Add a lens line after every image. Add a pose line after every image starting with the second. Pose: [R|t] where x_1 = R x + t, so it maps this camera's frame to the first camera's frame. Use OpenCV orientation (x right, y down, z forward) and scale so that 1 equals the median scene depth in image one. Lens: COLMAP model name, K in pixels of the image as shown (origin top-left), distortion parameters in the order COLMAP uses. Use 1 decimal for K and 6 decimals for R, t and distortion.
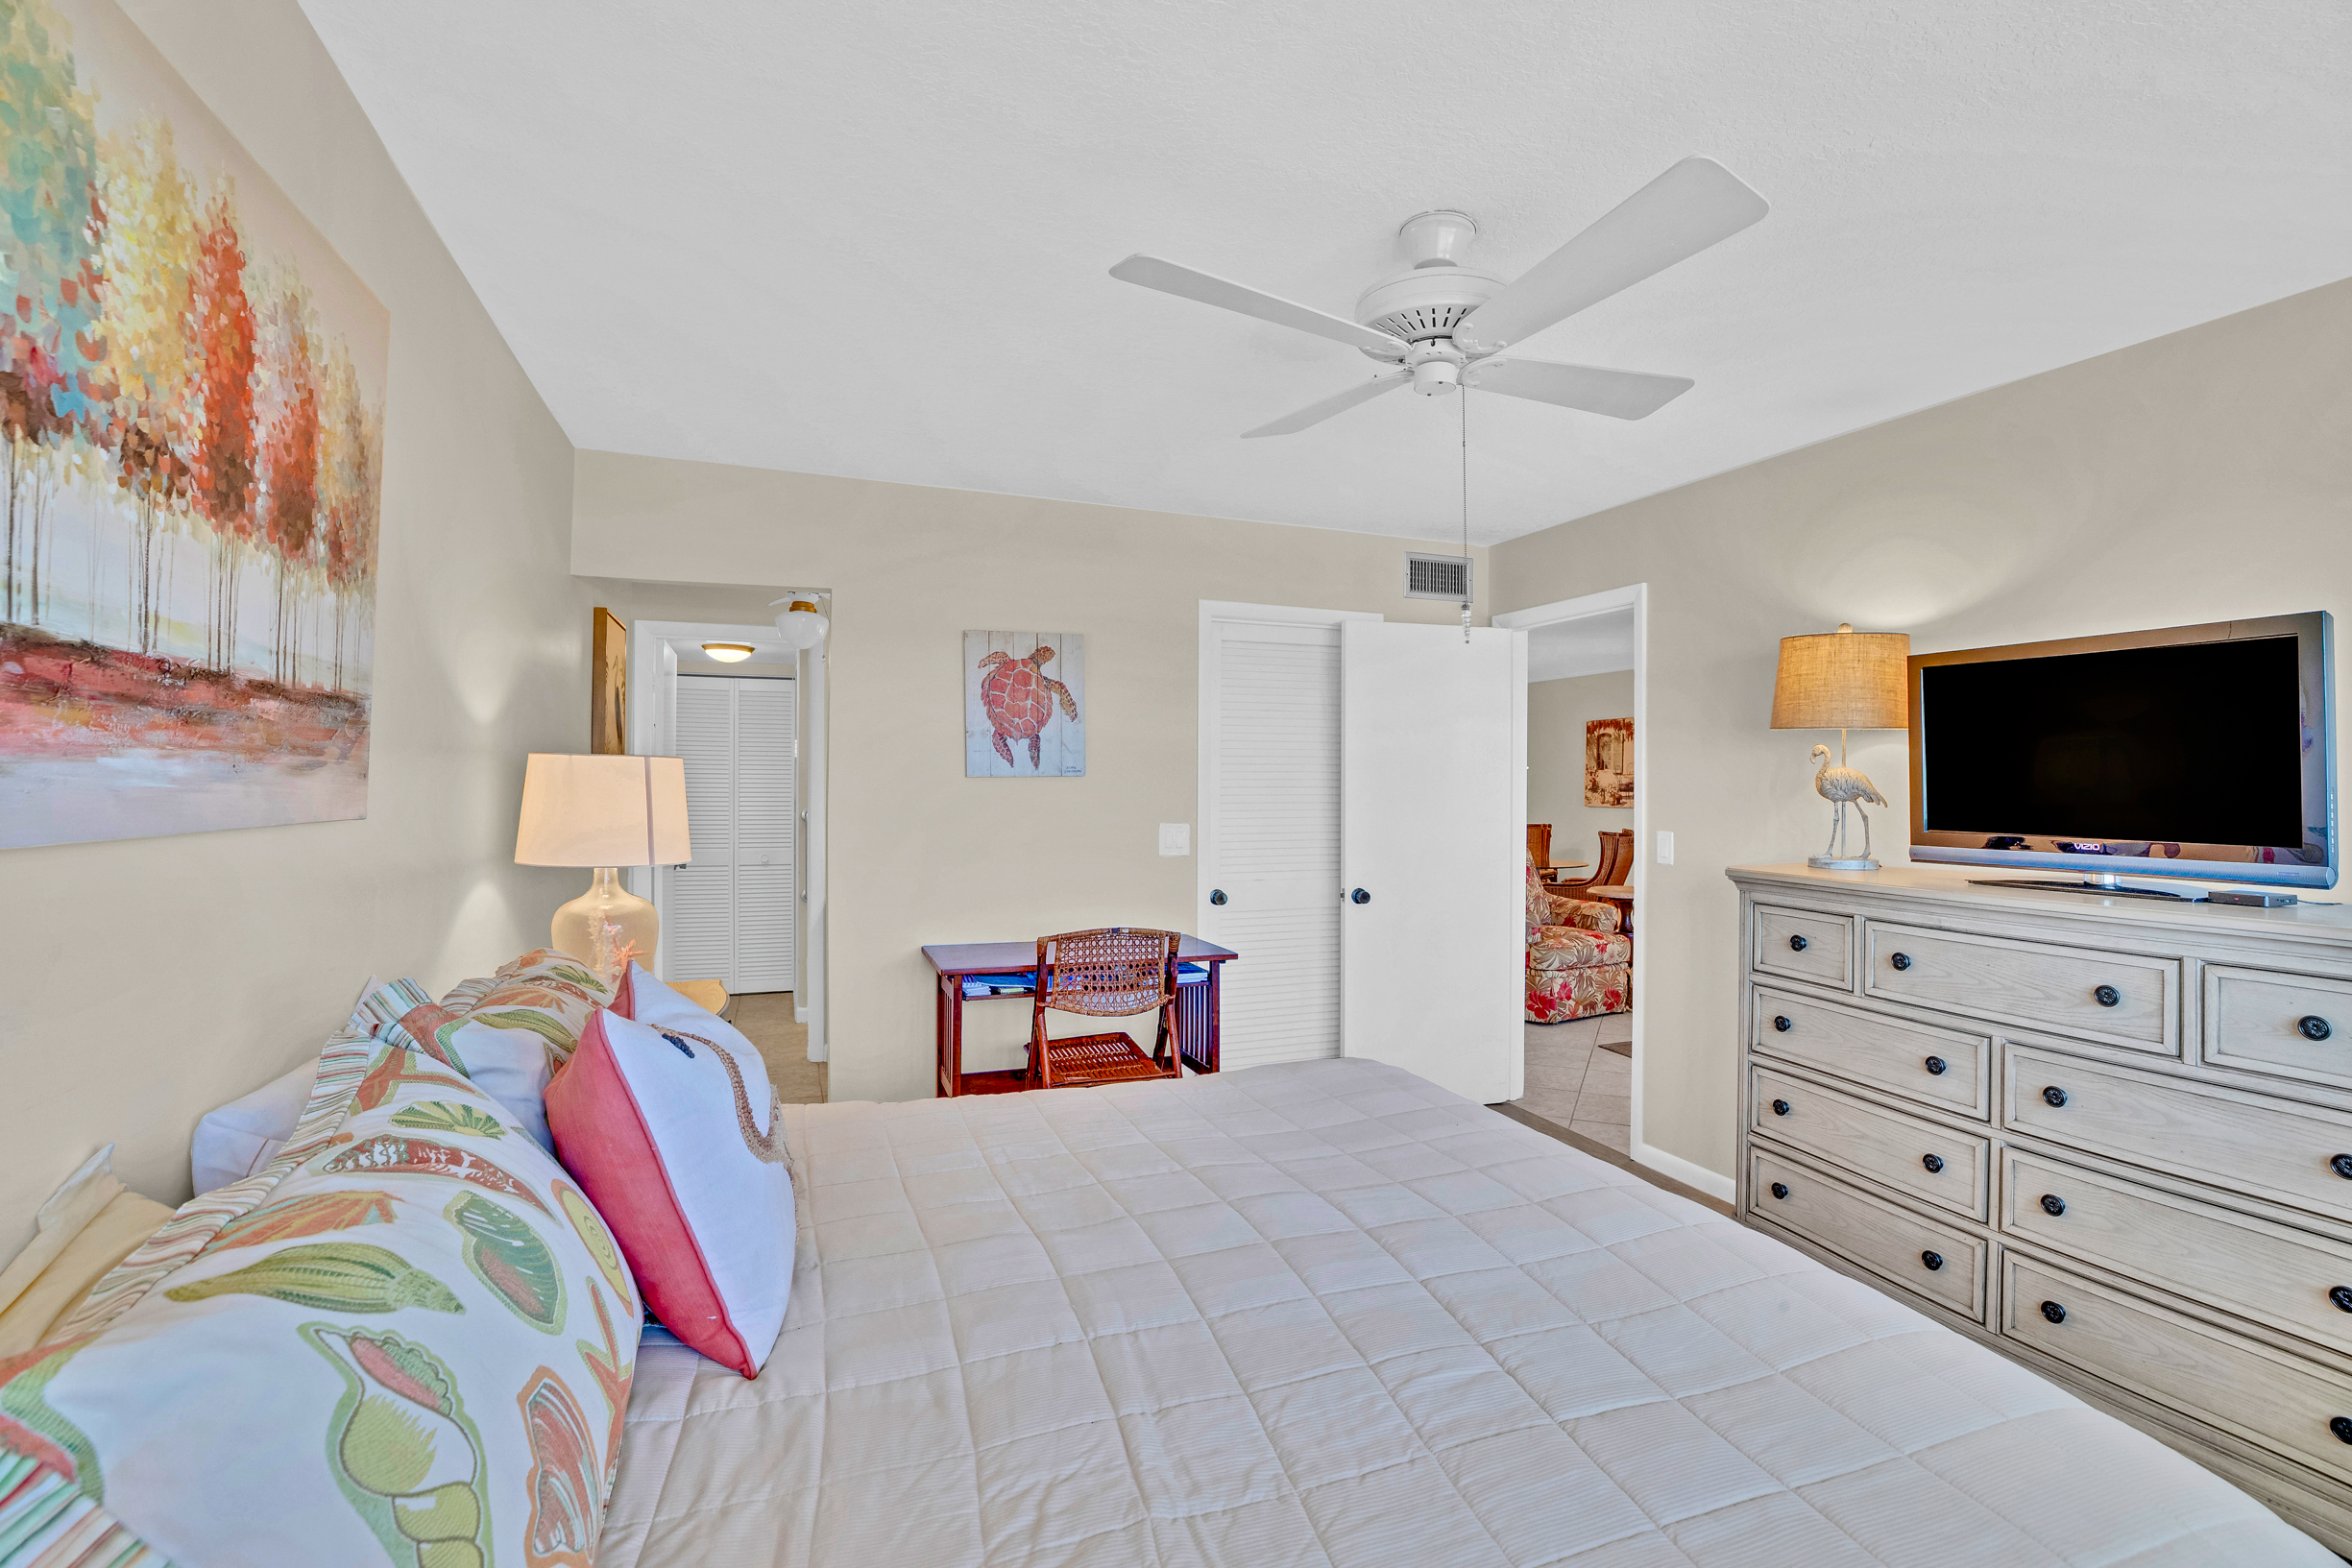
lens RADIAL K [[1079.8, 0, 1185.5], [0, 1079.8, 776.0], [0, 0, 1]] dist [-0.045856, 0.013363]
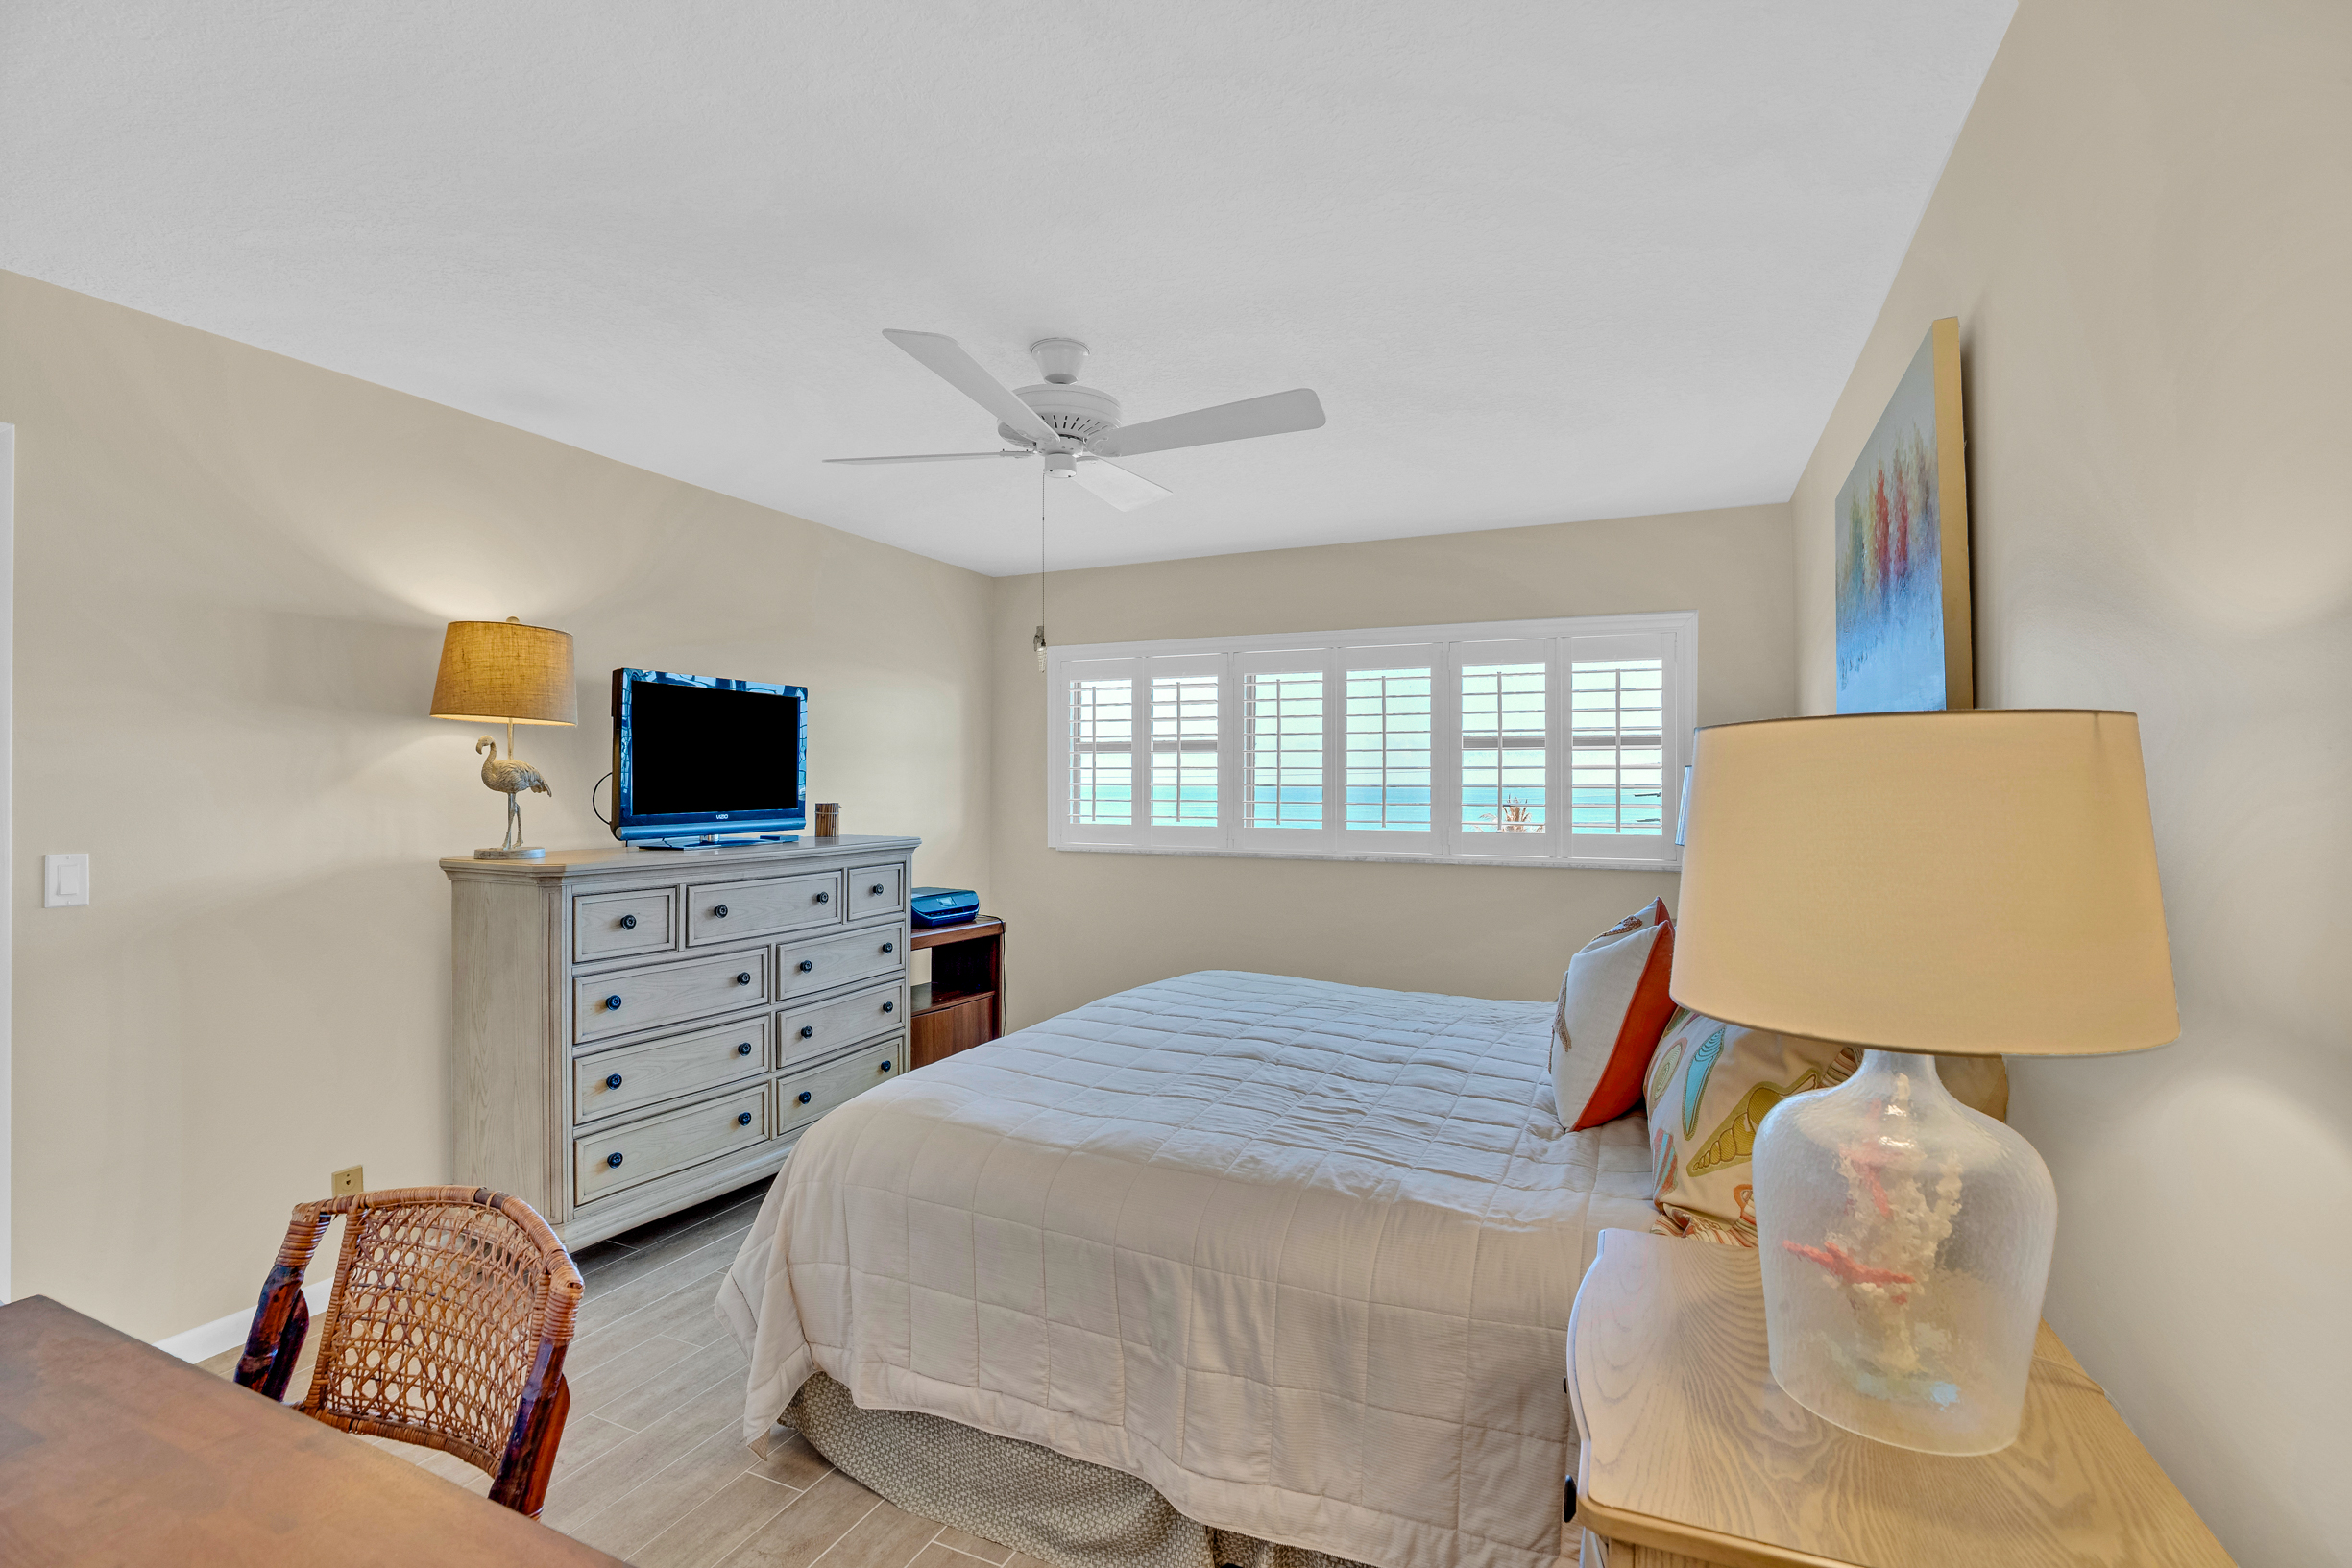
lens RADIAL K [[1079.8, 0, 1185.5], [0, 1079.8, 776.0], [0, 0, 1]] dist [-0.045856, 0.013363]
pose [[-0.724392, -0.005537, 0.689366, -0.737787], [-0.012522, 0.999908, -0.005126, 0.007277], [-0.689274, -0.012345, -0.724395, 1.751279]]
